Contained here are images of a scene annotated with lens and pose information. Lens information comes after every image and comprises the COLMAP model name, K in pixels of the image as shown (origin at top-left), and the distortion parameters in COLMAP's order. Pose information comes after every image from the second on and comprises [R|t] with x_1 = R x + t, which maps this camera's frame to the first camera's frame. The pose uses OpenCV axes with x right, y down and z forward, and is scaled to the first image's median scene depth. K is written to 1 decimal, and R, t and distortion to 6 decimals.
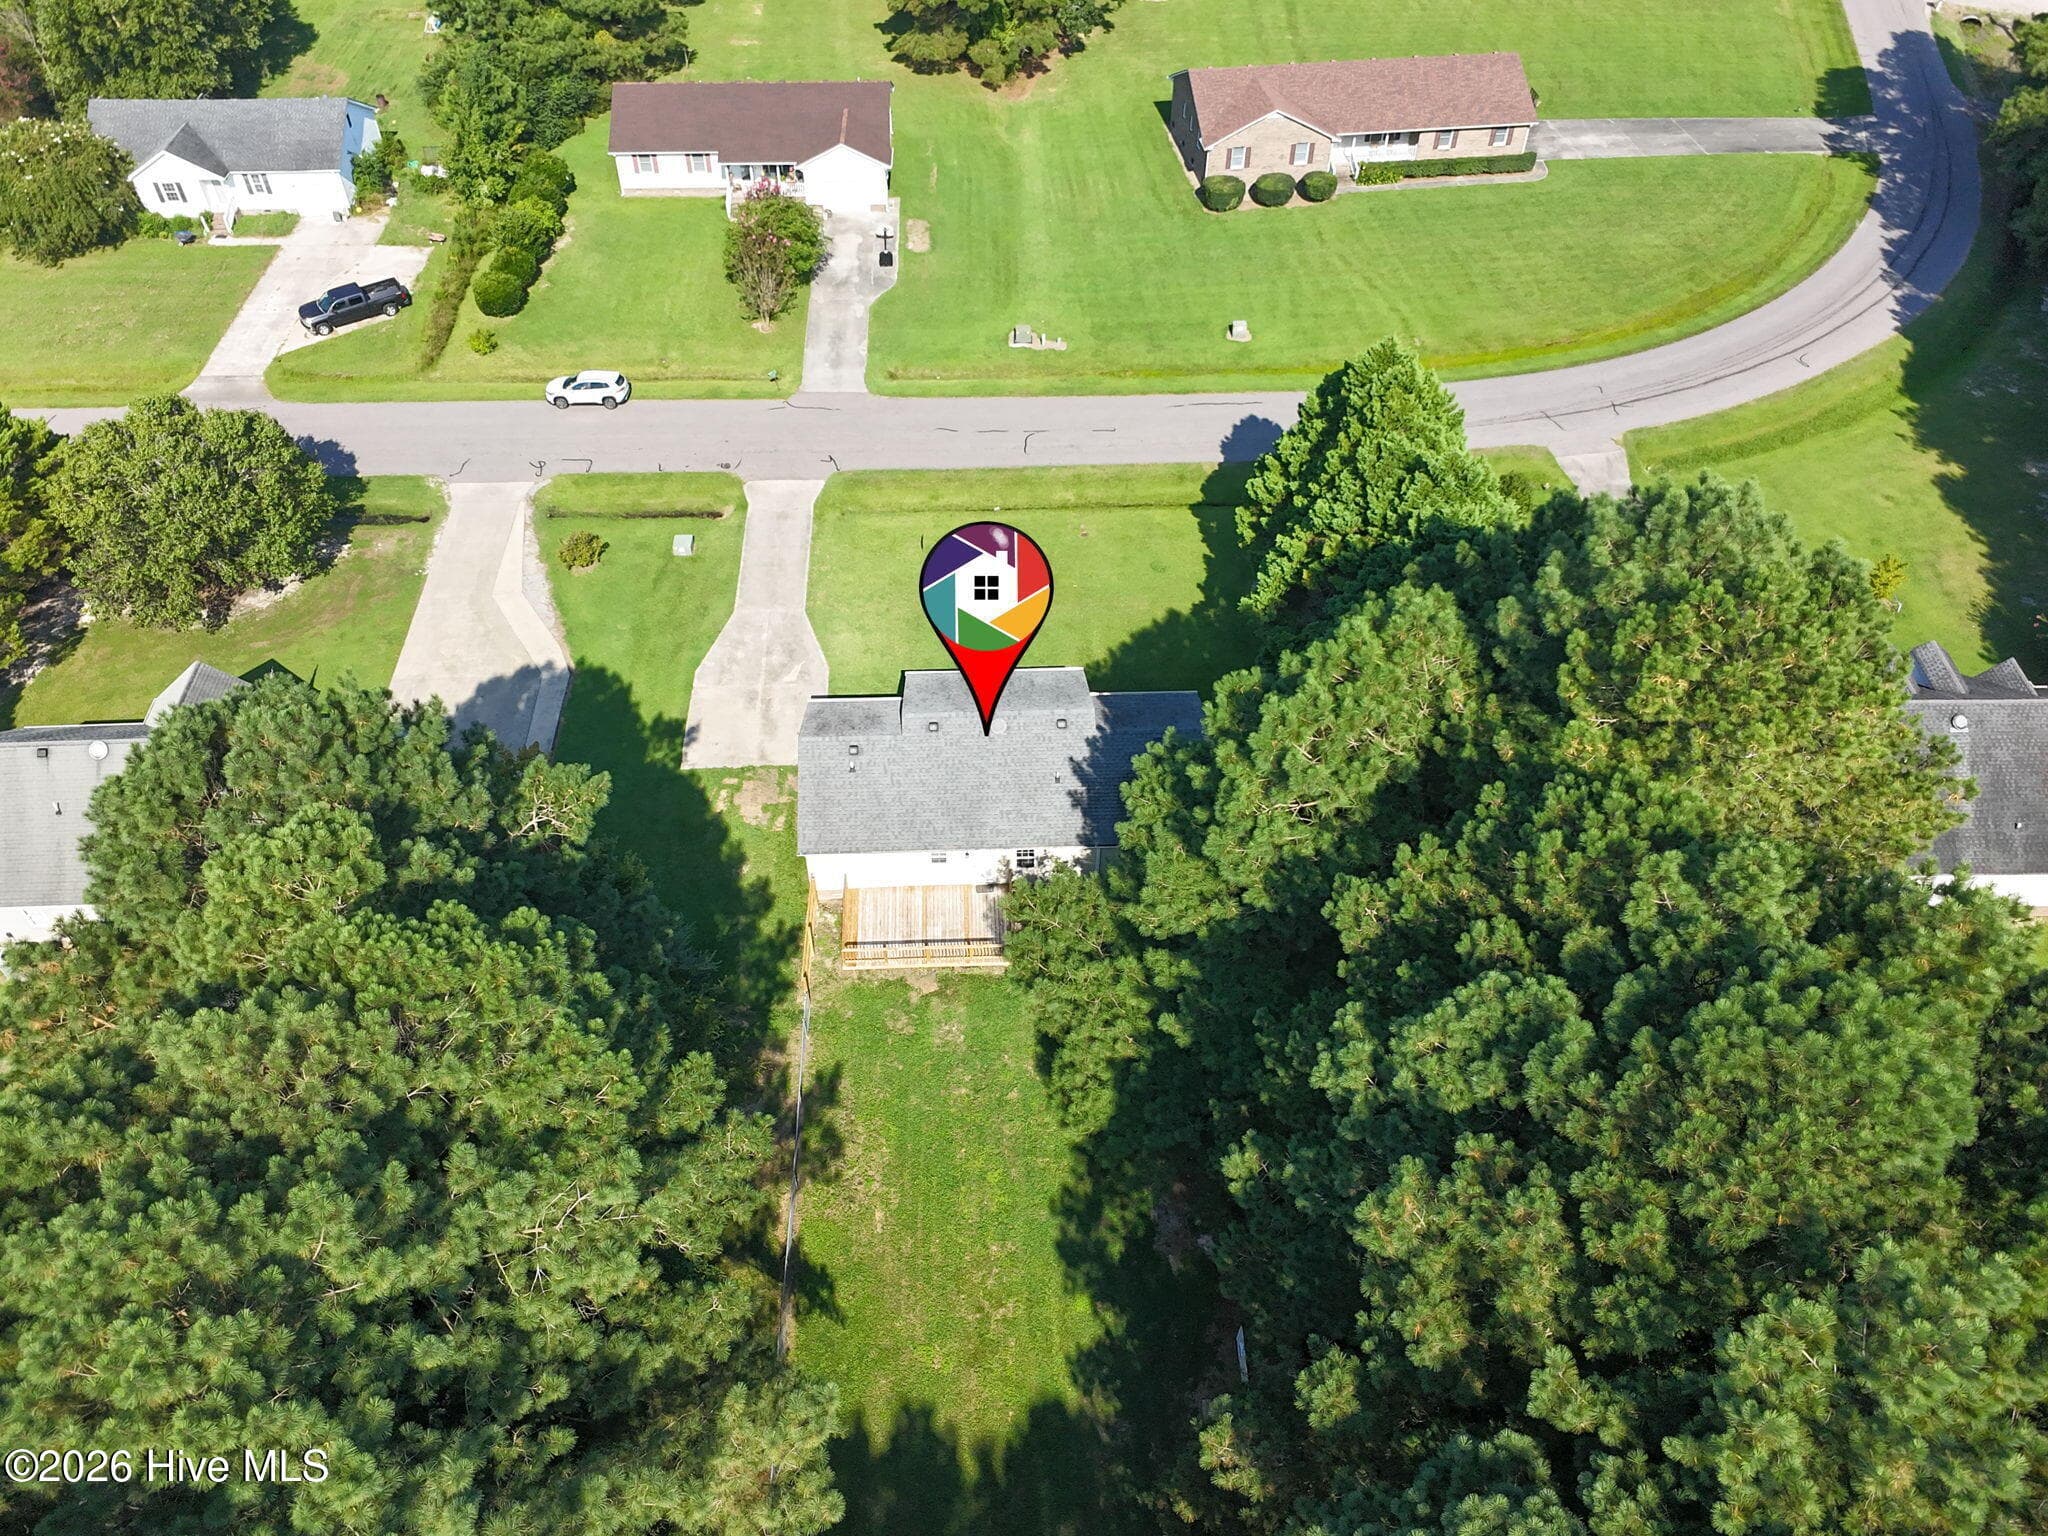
lens RADIAL K [[1502.7, 0, 1029.8], [0, 1502.7, 778.5], [0, 0, 1]] dist [-0.025949, -0.005640]
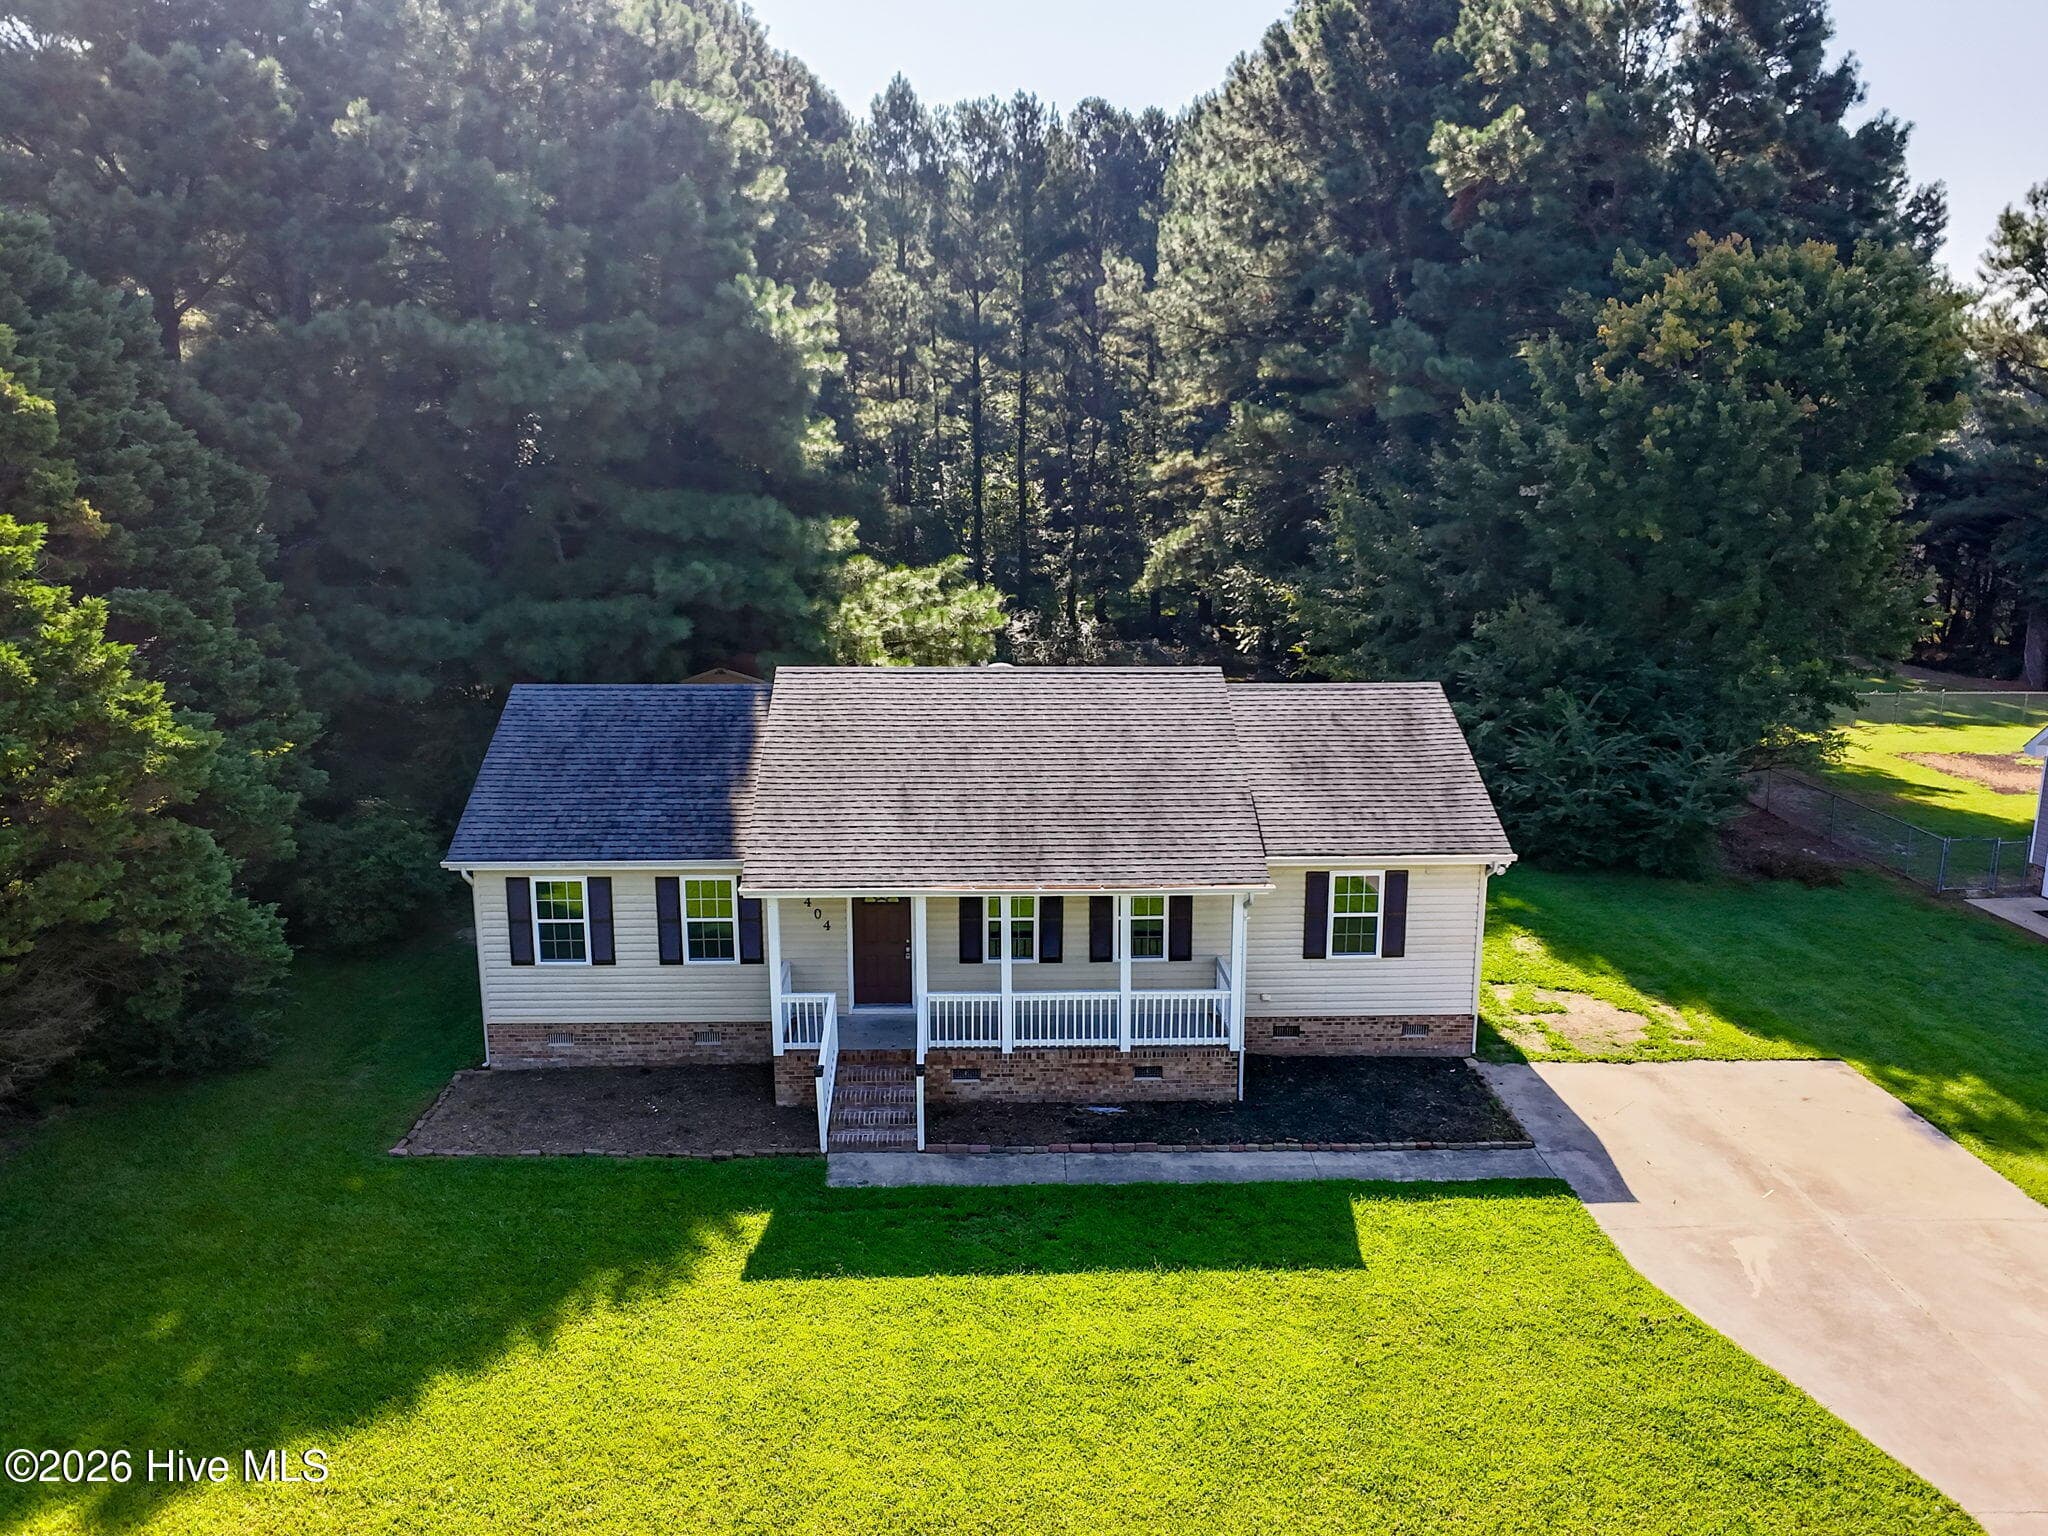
lens RADIAL K [[1502.7, 0, 1020.0], [0, 1502.7, 752.2], [0, 0, 1]] dist [-0.025949, -0.005640]
pose [[-0.999824, -0.015421, 0.010726, -0.020874], [0.001194, 0.517701, 0.855561, -0.286682], [-0.018747, 0.855423, -0.517591, 0.886183]]
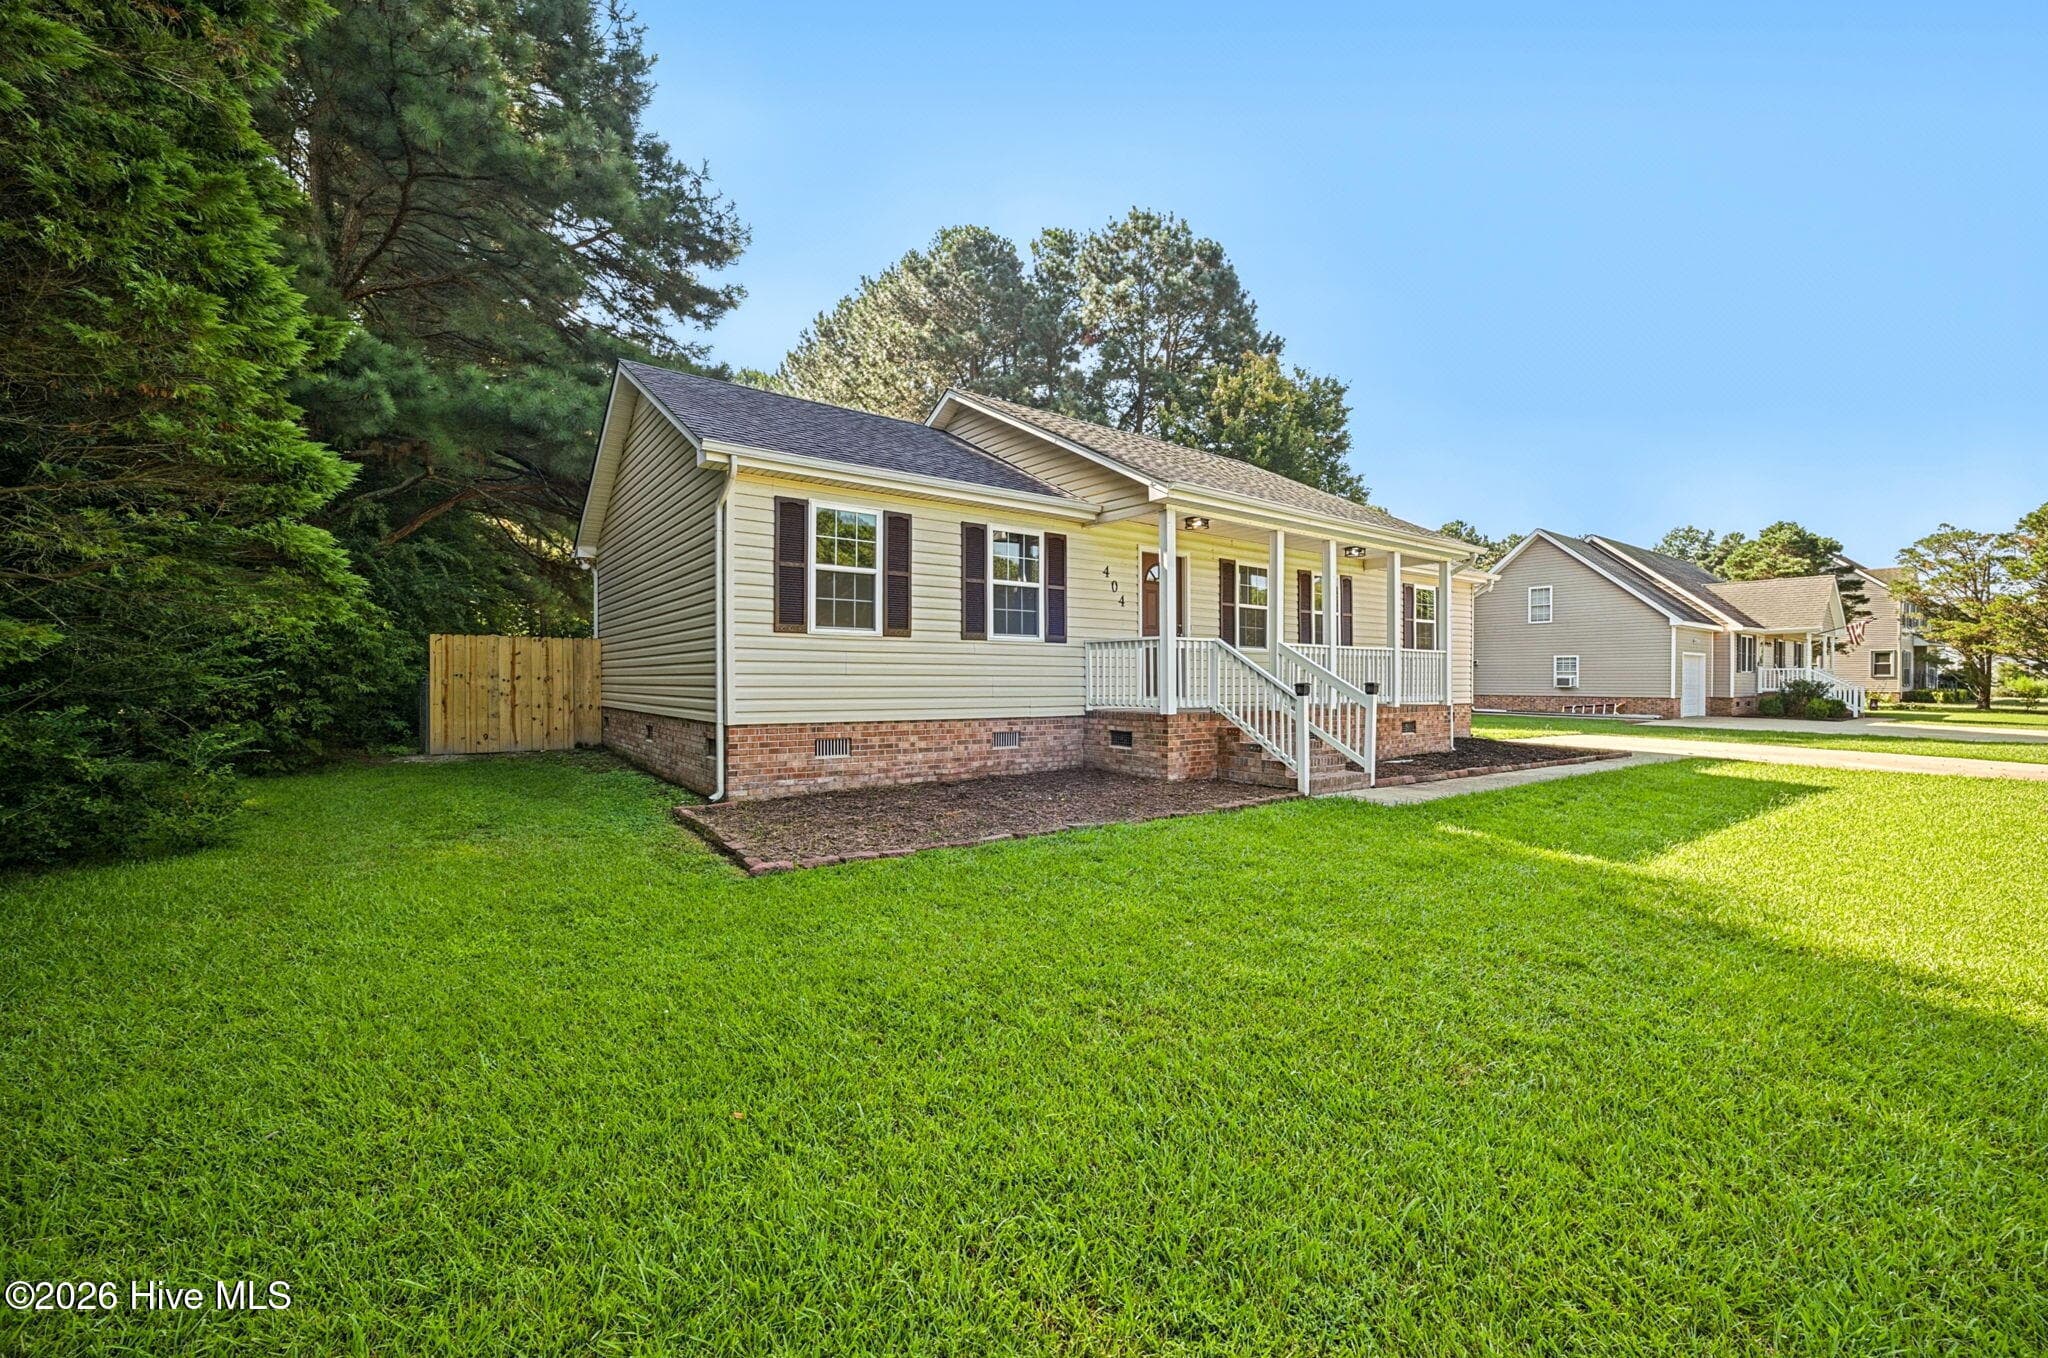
lens RADIAL K [[811.4, 0, 1013.5], [0, 811.4, 666.3], [0, 0, 1]] dist [-0.007211, 0.001906]
pose [[-0.833190, -0.023381, -0.552492, 0.107739], [-0.419248, 0.678202, 0.603550, -0.096374], [0.360590, 0.734504, -0.574874, 0.848848]]
